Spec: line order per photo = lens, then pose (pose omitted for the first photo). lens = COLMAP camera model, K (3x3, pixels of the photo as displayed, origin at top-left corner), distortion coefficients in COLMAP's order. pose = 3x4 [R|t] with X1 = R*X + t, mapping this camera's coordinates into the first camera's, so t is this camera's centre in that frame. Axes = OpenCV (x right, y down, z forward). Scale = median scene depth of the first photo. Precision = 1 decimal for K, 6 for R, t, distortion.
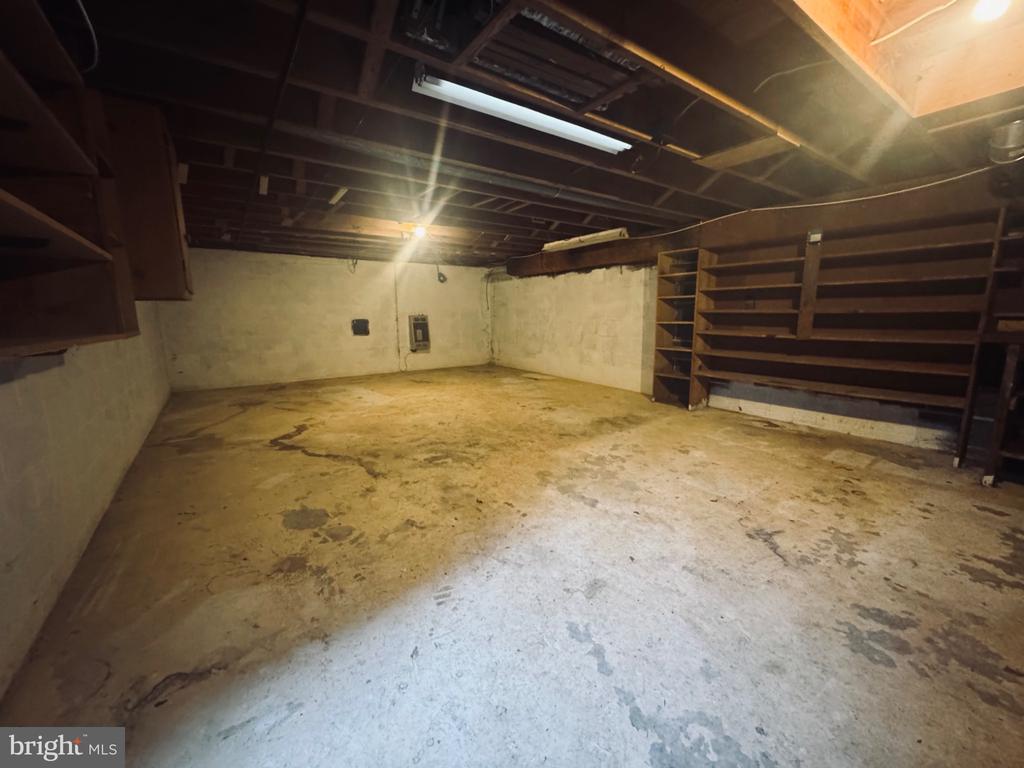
lens RADIAL K [[409.6, 0, 512.0], [0, 409.6, 384.0], [0, 0, 1]] dist [-0.000372, 0.000073]
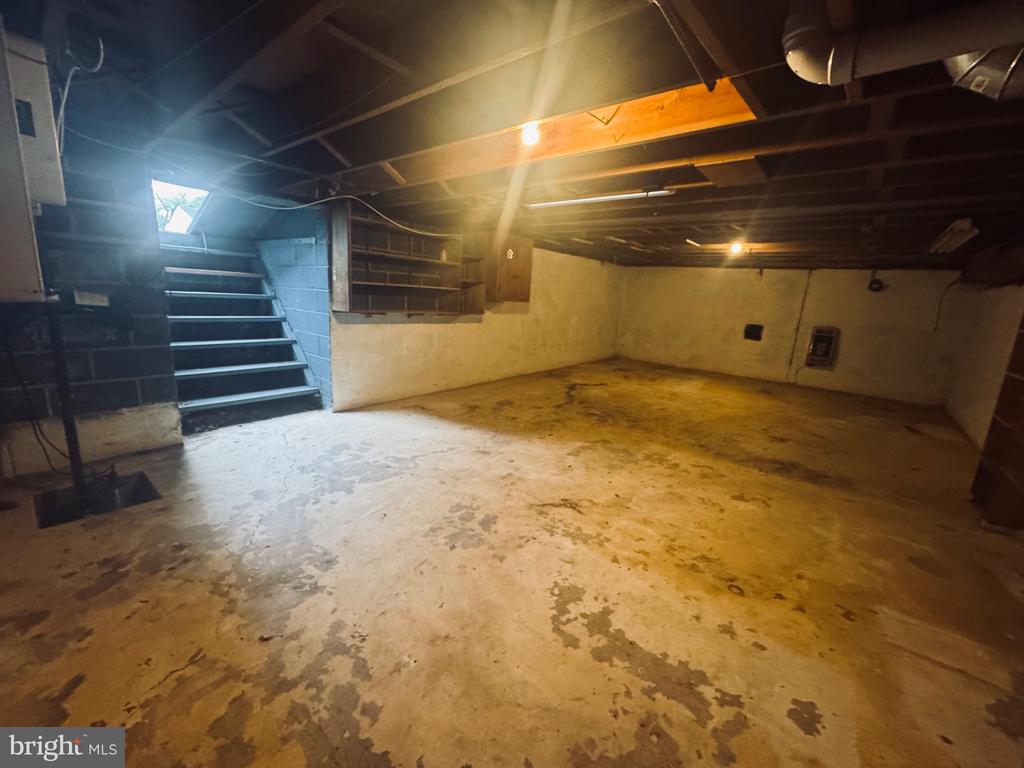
lens RADIAL K [[409.6, 0, 512.0], [0, 409.6, 384.0], [0, 0, 1]] dist [-0.000372, 0.000073]
pose [[0.258367, 0.231457, -0.937909, 1.293202], [-0.226155, 0.958386, 0.174212, -0.135492], [0.939202, 0.167102, 0.299961, 0.292533]]
